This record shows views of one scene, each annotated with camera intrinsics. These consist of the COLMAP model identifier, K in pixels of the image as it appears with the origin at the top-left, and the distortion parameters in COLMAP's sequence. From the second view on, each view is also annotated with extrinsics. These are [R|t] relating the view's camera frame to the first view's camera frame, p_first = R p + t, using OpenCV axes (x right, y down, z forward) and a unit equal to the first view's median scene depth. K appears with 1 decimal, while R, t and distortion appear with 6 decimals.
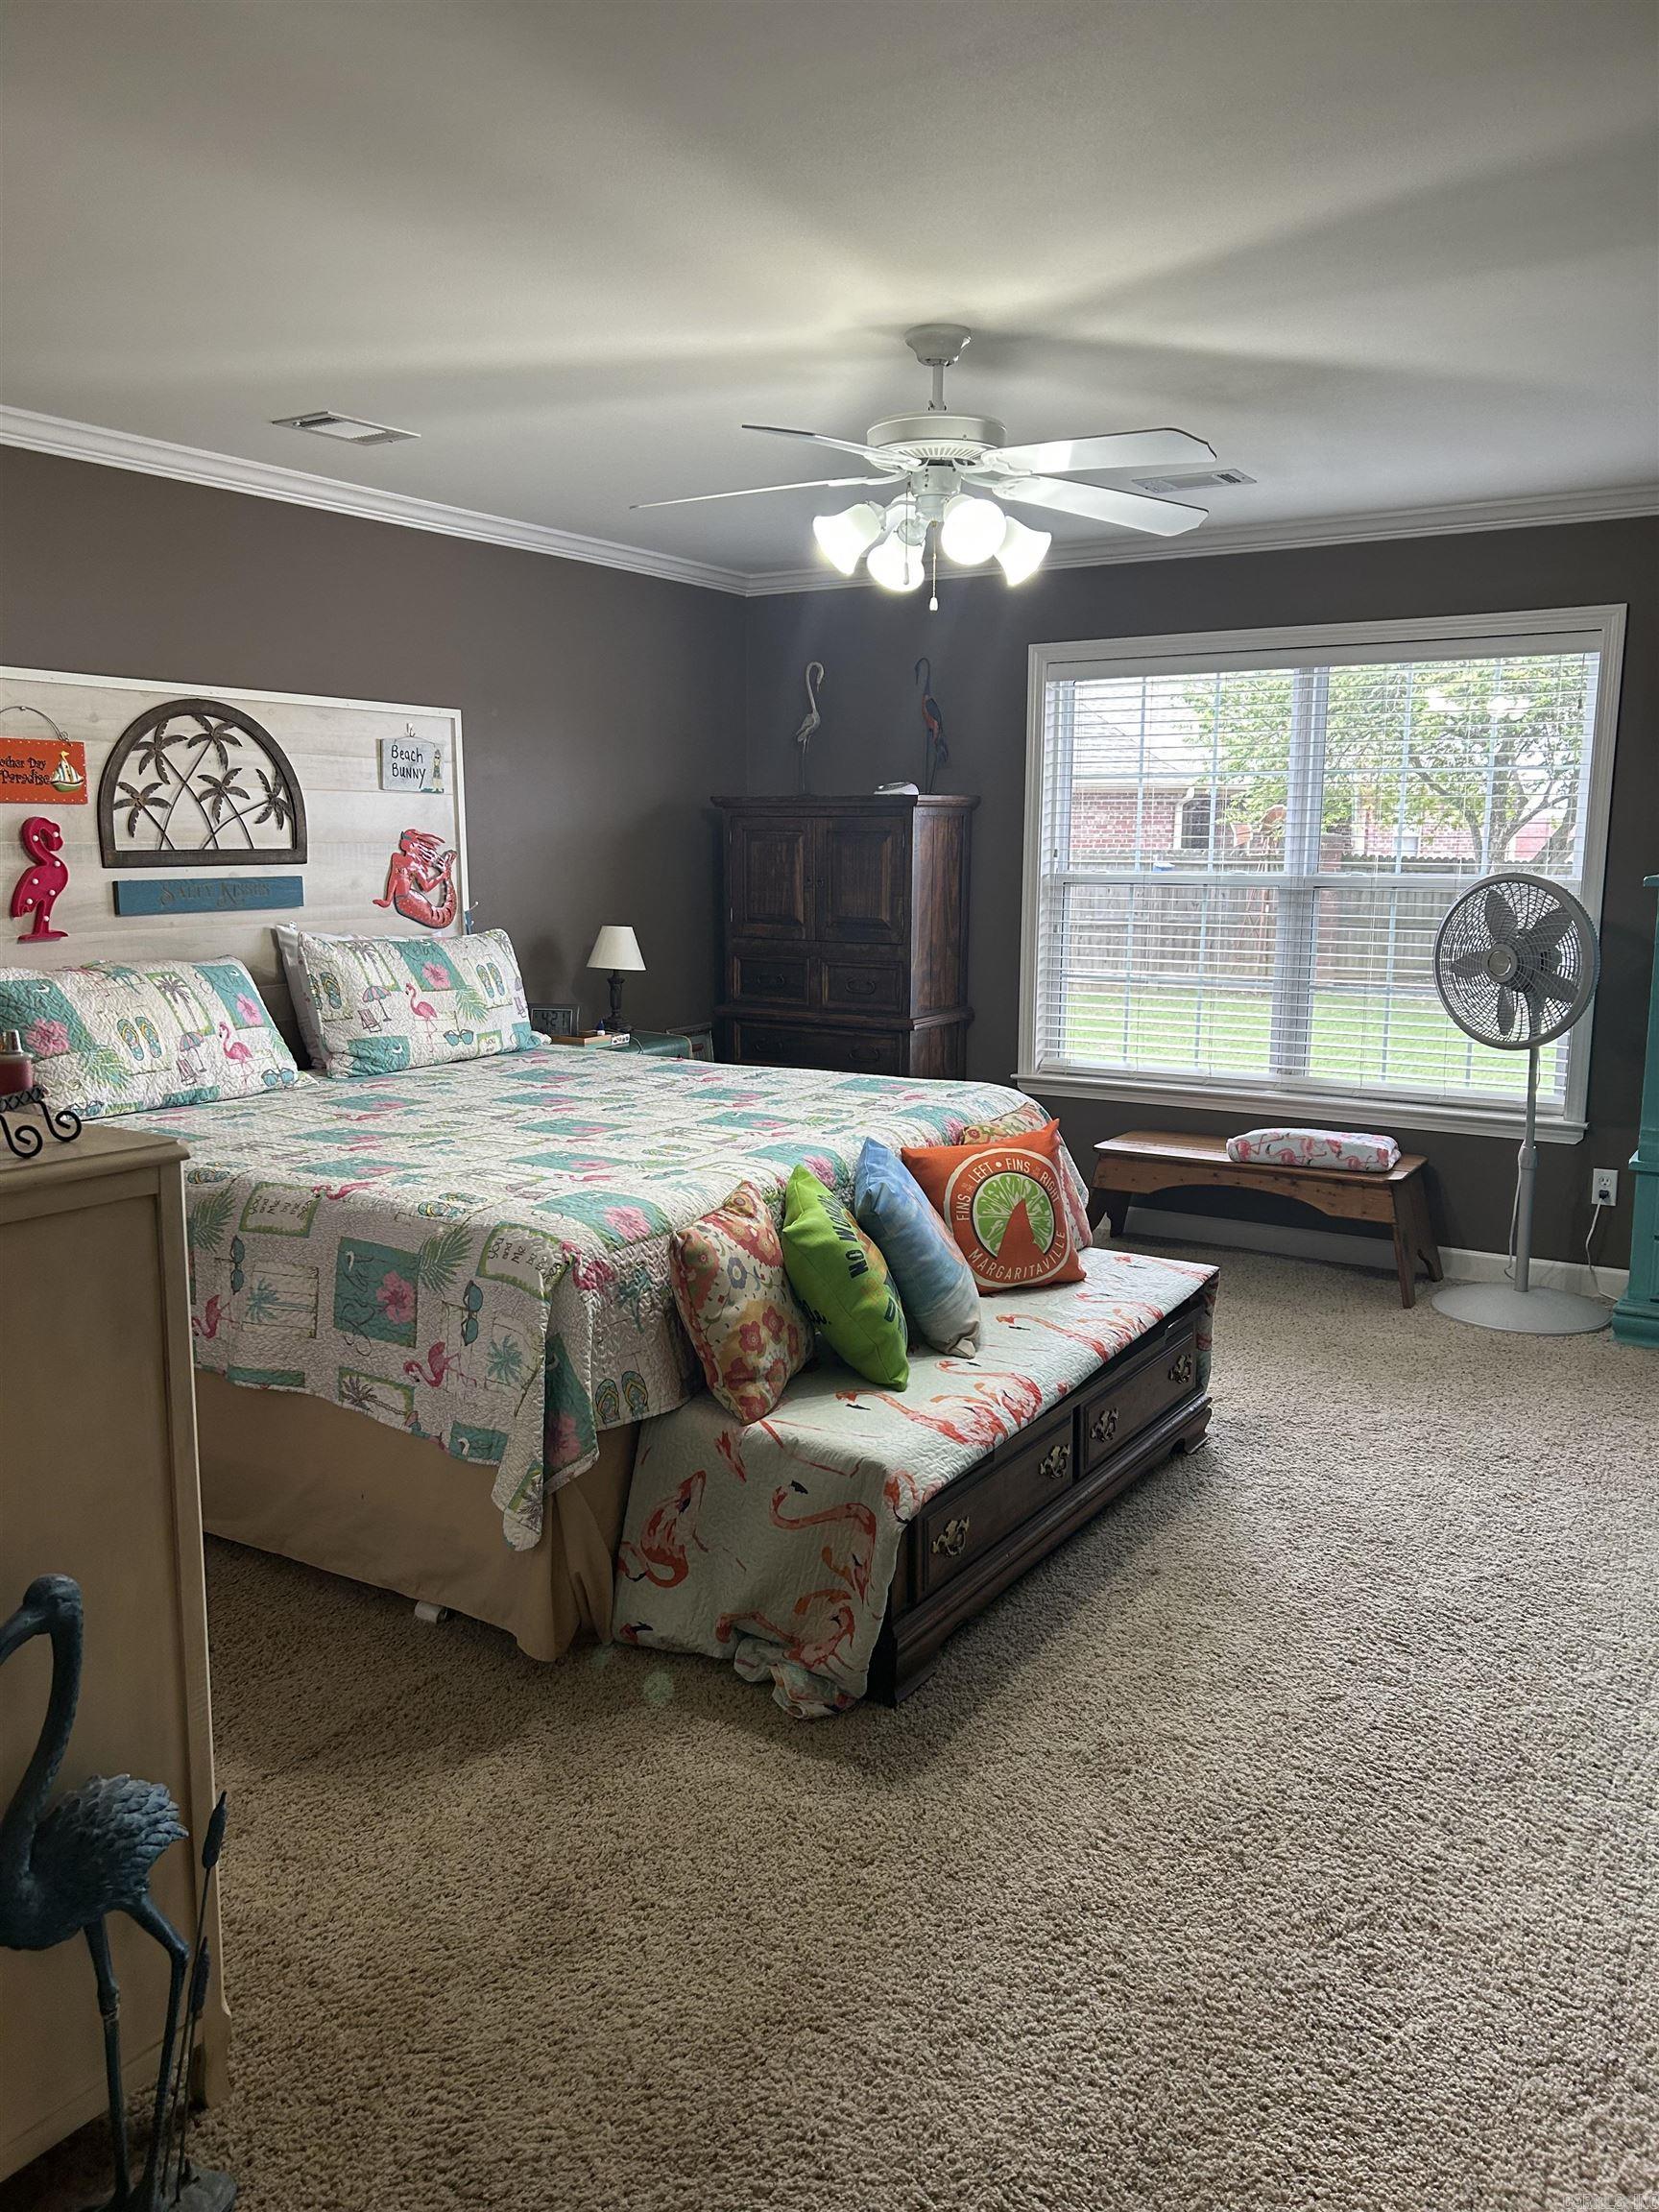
lens RADIAL K [[1661.7, 0, 822.5], [0, 1661.7, 1103.3], [0, 0, 1]] dist [0.051016, -0.053317]
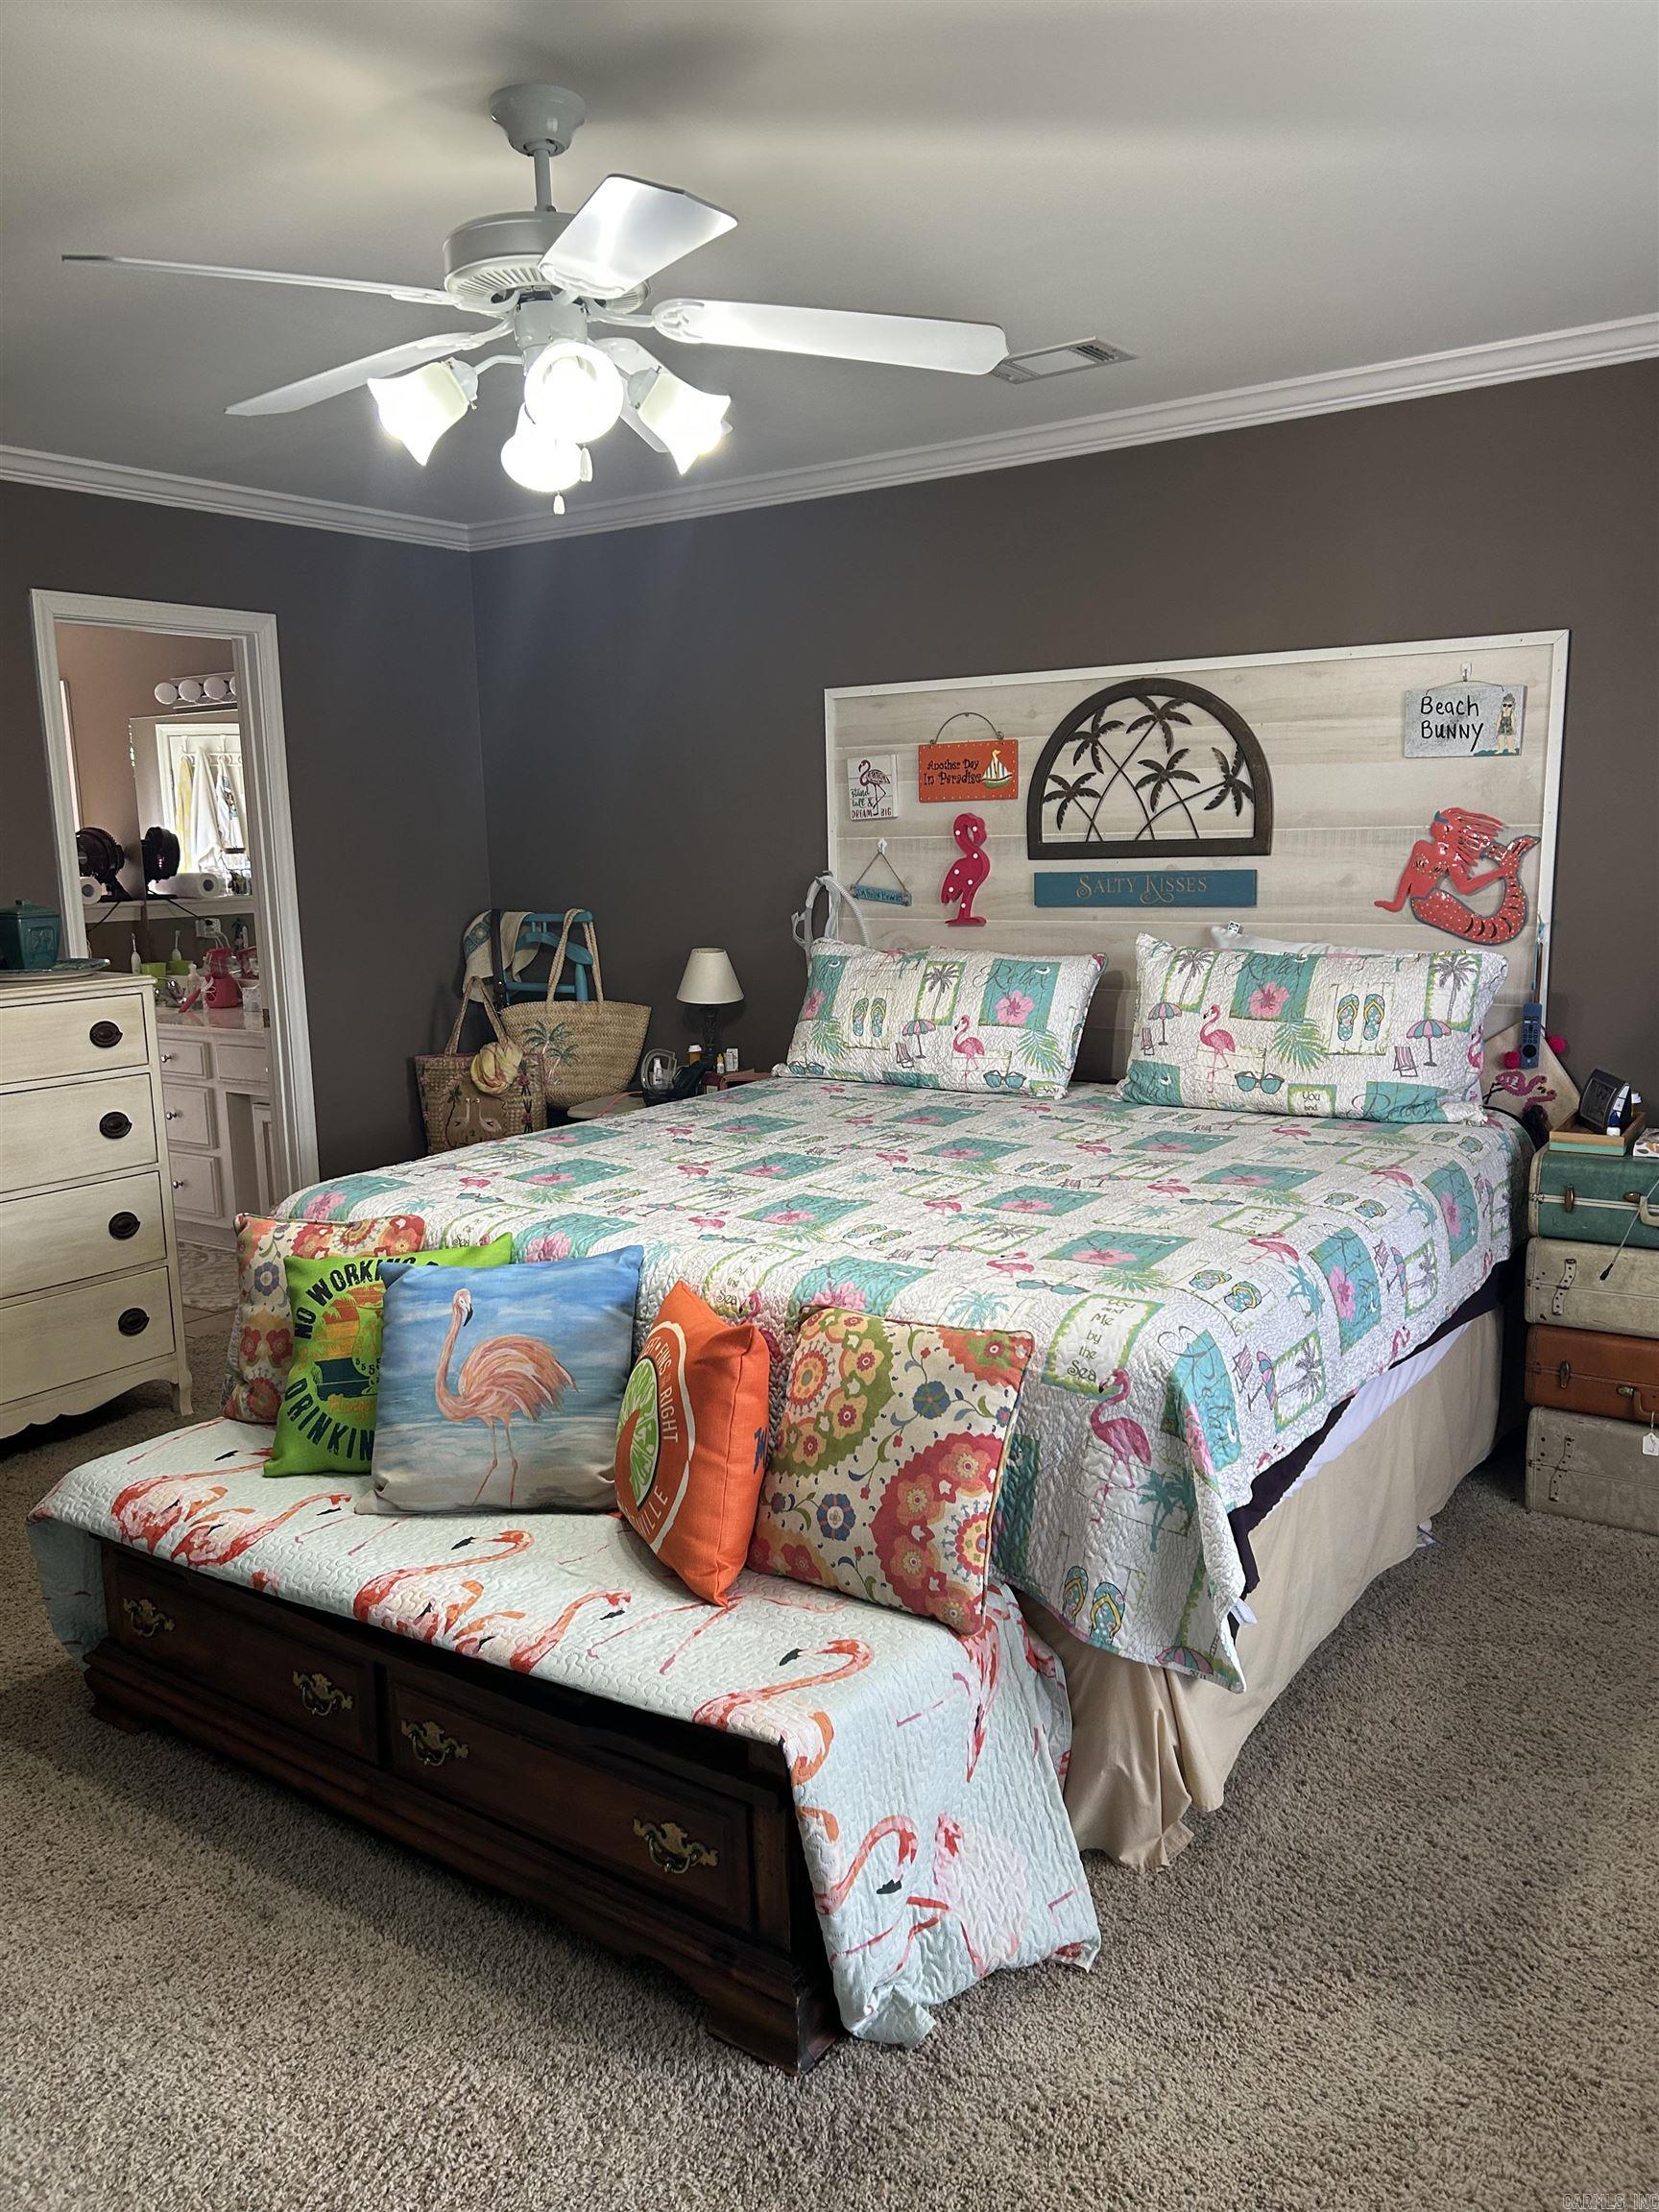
lens RADIAL K [[1661.7, 0, 817.9], [0, 1661.7, 1118.5], [0, 0, 1]] dist [0.051016, -0.053317]
pose [[-0.047189, 0.172856, -0.983816, 0.610302], [-0.135746, 0.974666, 0.177760, -0.146235], [0.989619, 0.141937, -0.022529, 0.895529]]
